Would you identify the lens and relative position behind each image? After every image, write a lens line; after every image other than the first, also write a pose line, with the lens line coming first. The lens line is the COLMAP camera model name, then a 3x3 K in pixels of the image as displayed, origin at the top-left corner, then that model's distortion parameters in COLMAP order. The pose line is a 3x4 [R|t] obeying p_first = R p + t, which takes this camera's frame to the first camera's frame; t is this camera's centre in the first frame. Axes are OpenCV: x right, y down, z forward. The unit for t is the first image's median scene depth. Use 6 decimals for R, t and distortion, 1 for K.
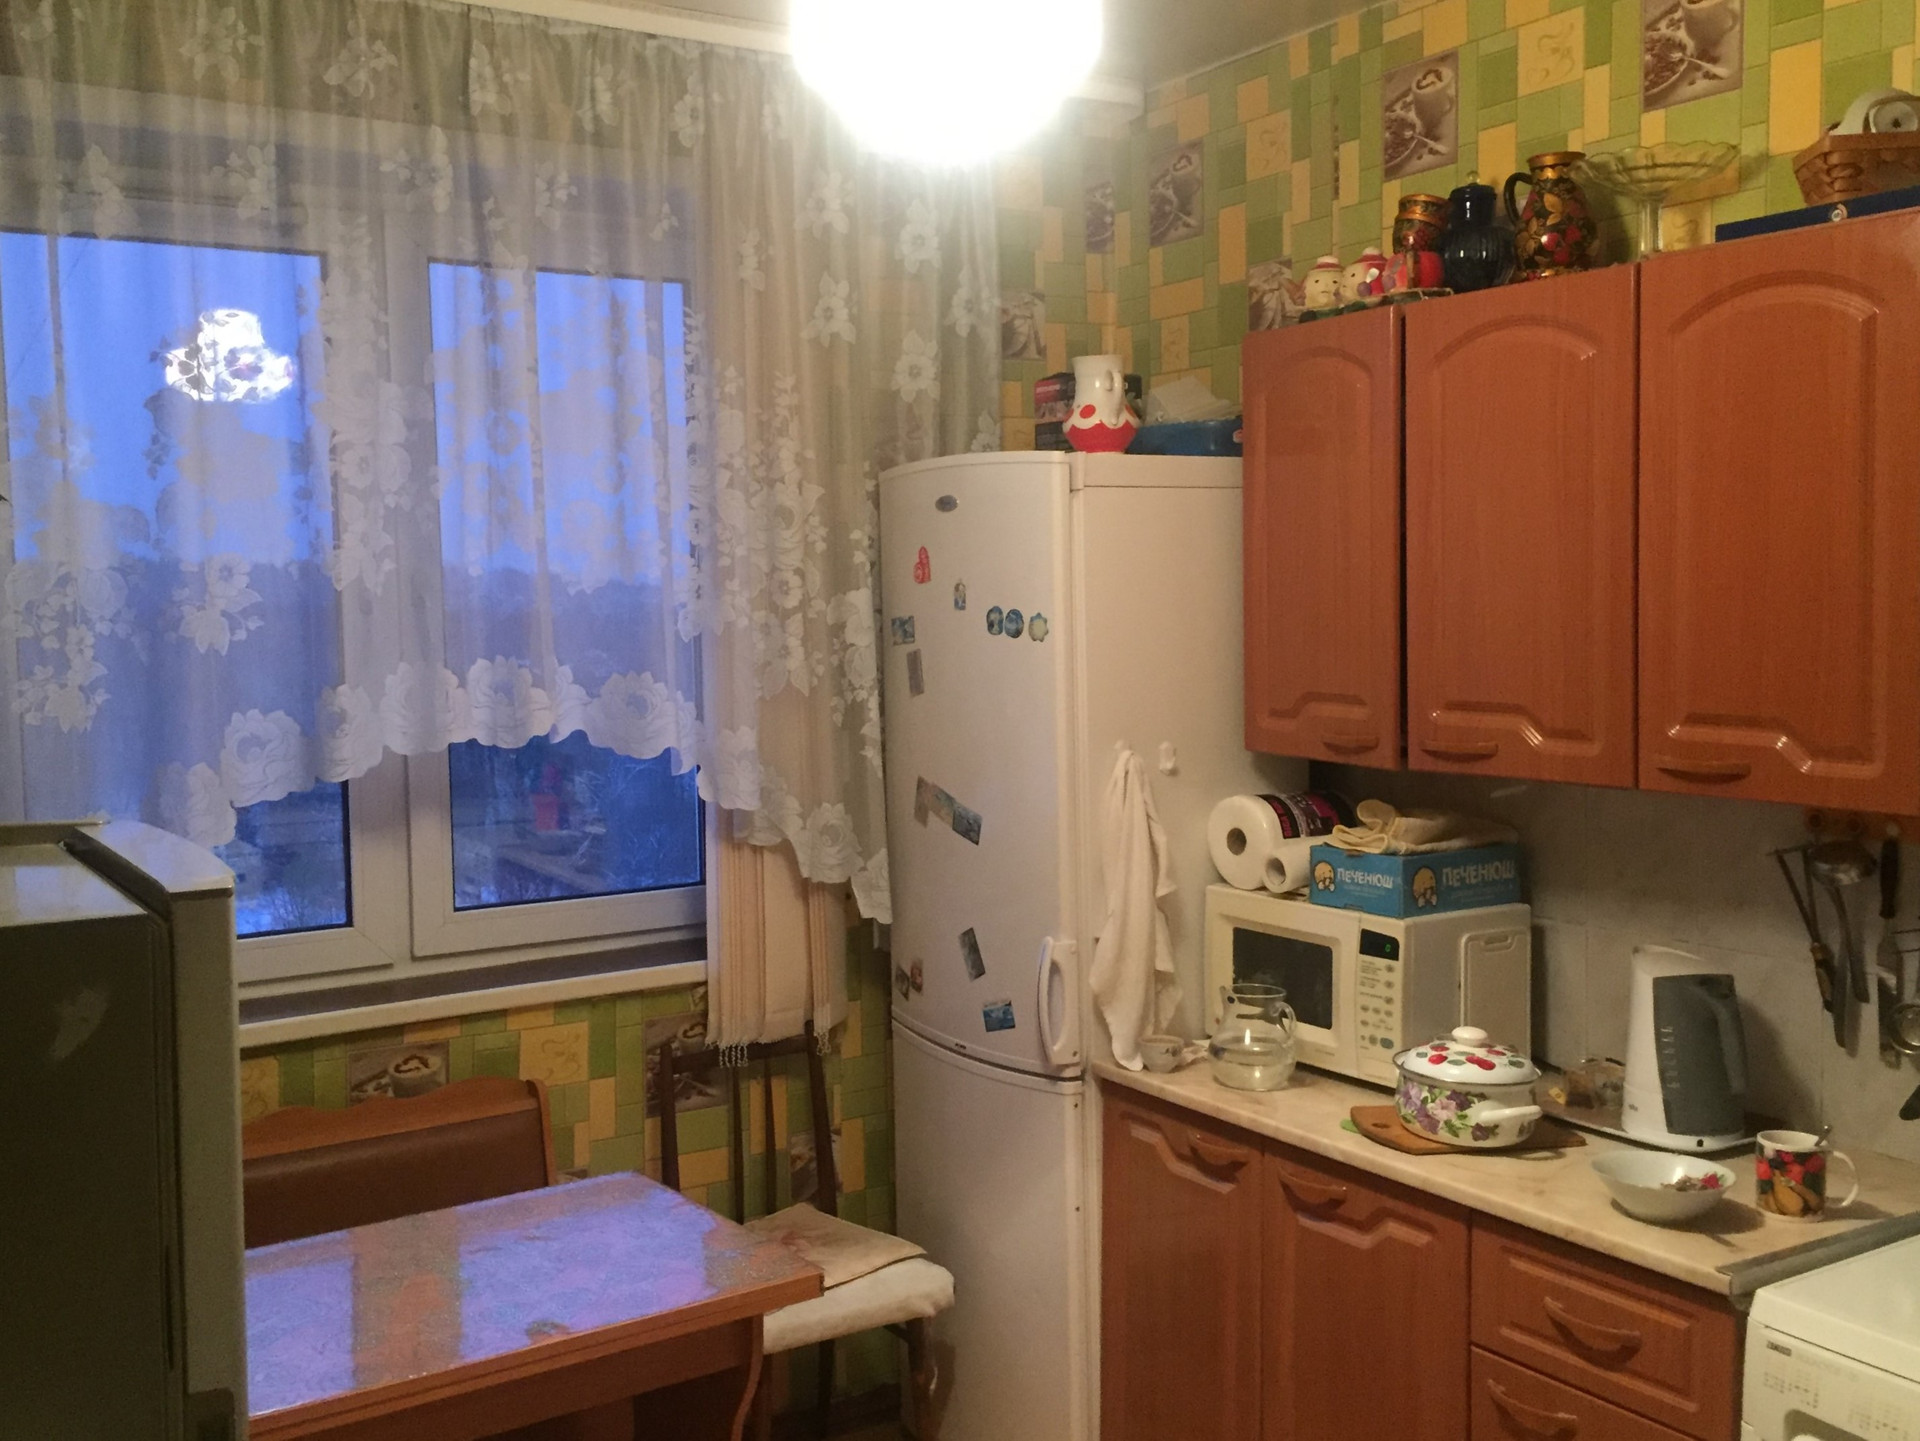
lens RADIAL K [[1893.3, 0, 954.9], [0, 1893.3, 712.3], [0, 0, 1]] dist [0.043789, 0.000000]
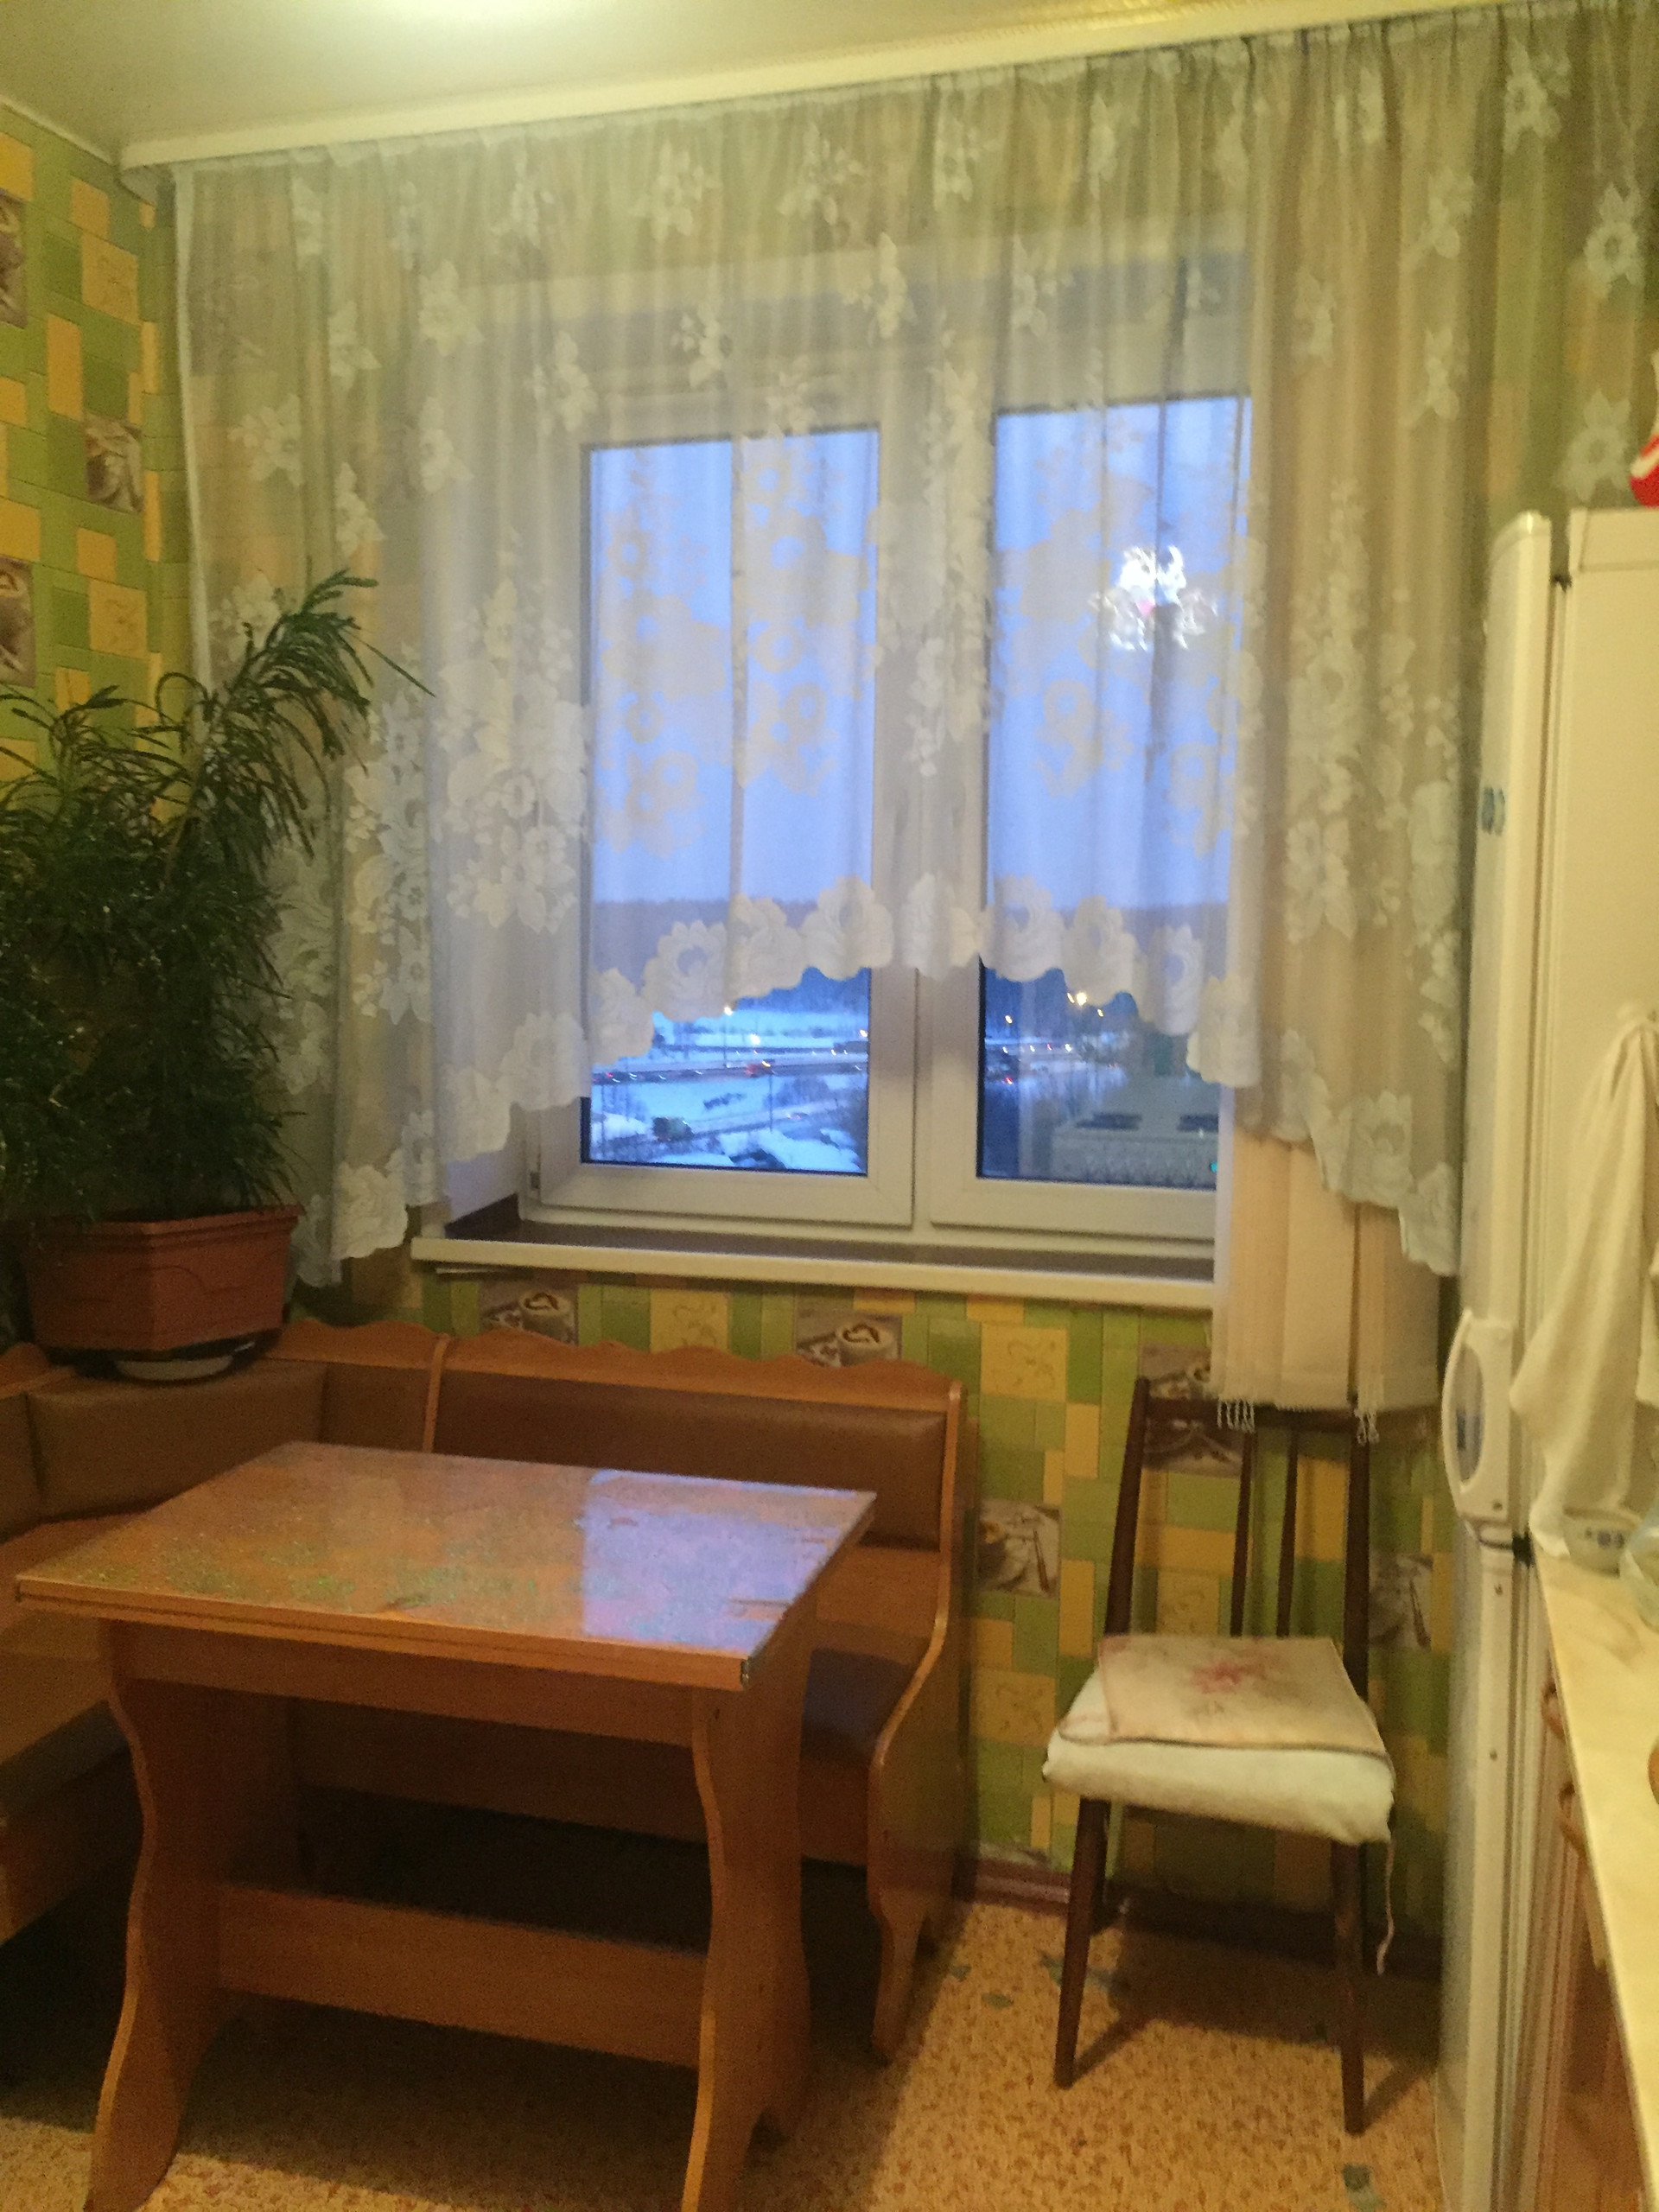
lens RADIAL K [[1906.5, 0, 833.0], [0, 1906.5, 1100.0], [0, 0, 1]] dist [0.090095, -0.127991]
pose [[0.646199, 0.088054, -0.758072, 0.392729], [-0.073006, 0.995898, 0.053447, 0.031078], [0.759669, 0.020806, 0.649977, 0.429065]]
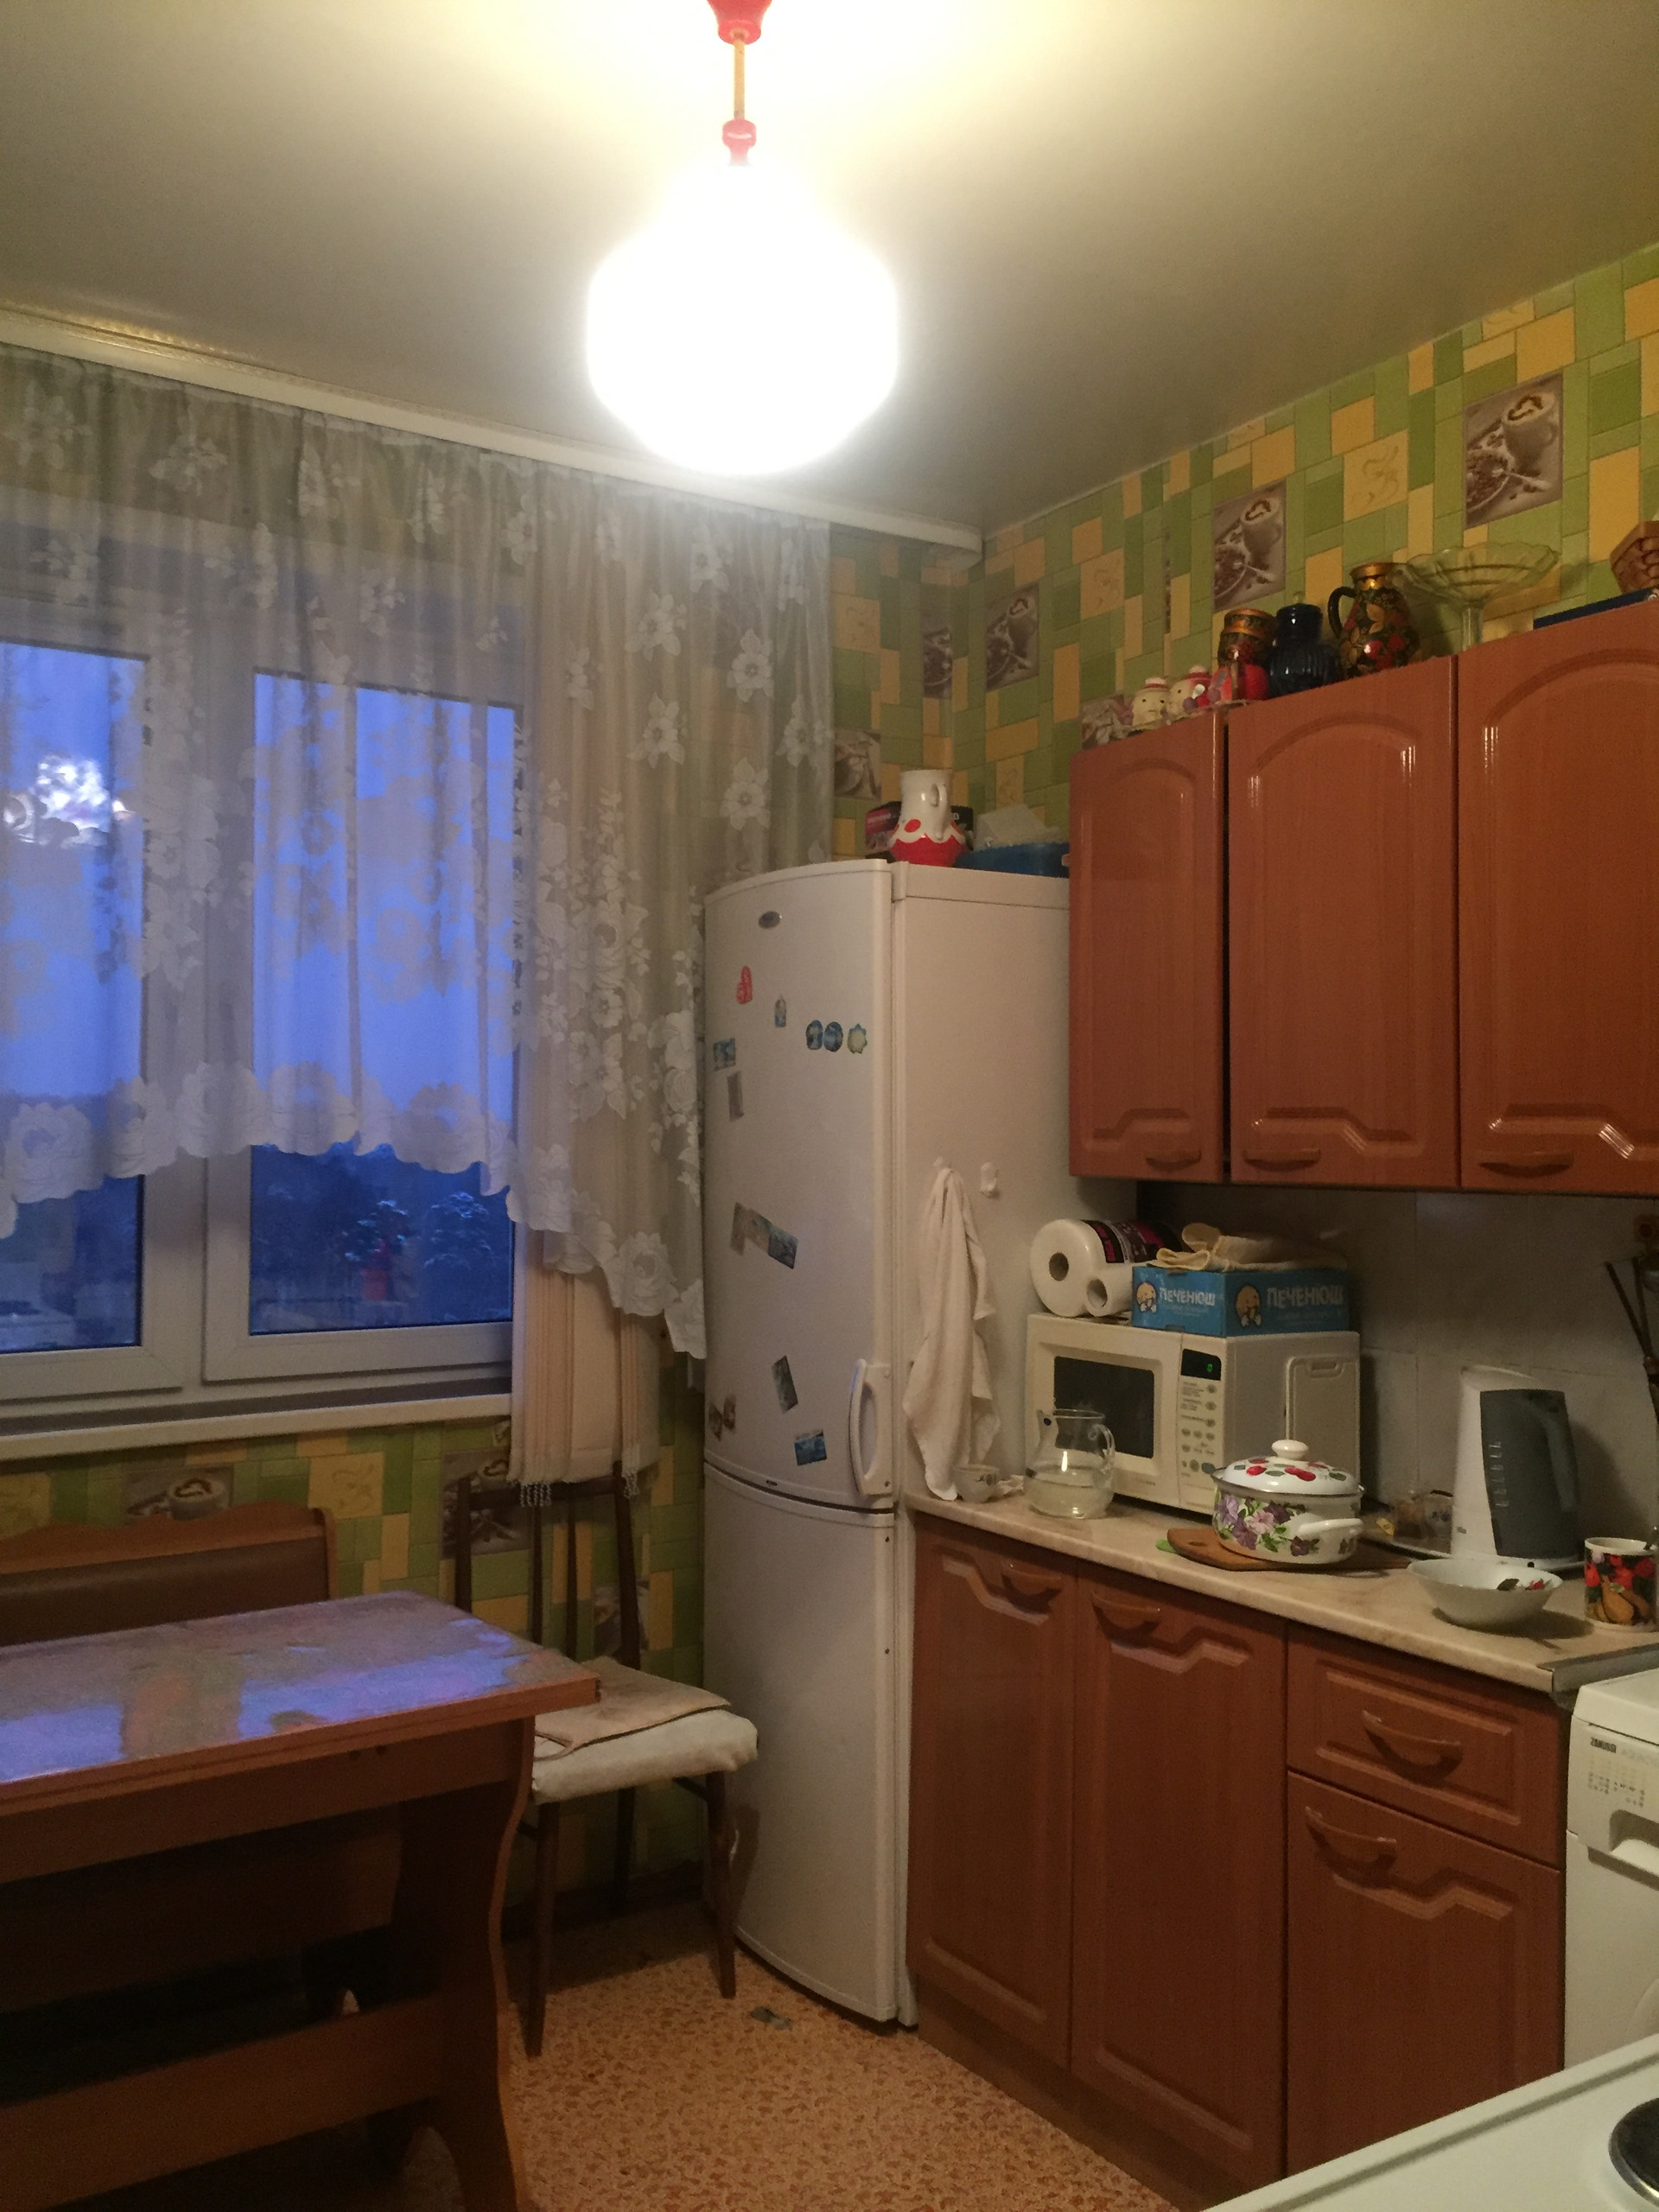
lens RADIAL K [[1906.5, 0, 838.6], [0, 1906.5, 1095.1], [0, 0, 1]] dist [0.090095, -0.127991]
pose [[0.999761, 0.021184, 0.005375, 0.029956], [-0.020616, 0.995744, -0.089823, 0.073062], [-0.007254, 0.089691, 0.995943, 0.020622]]
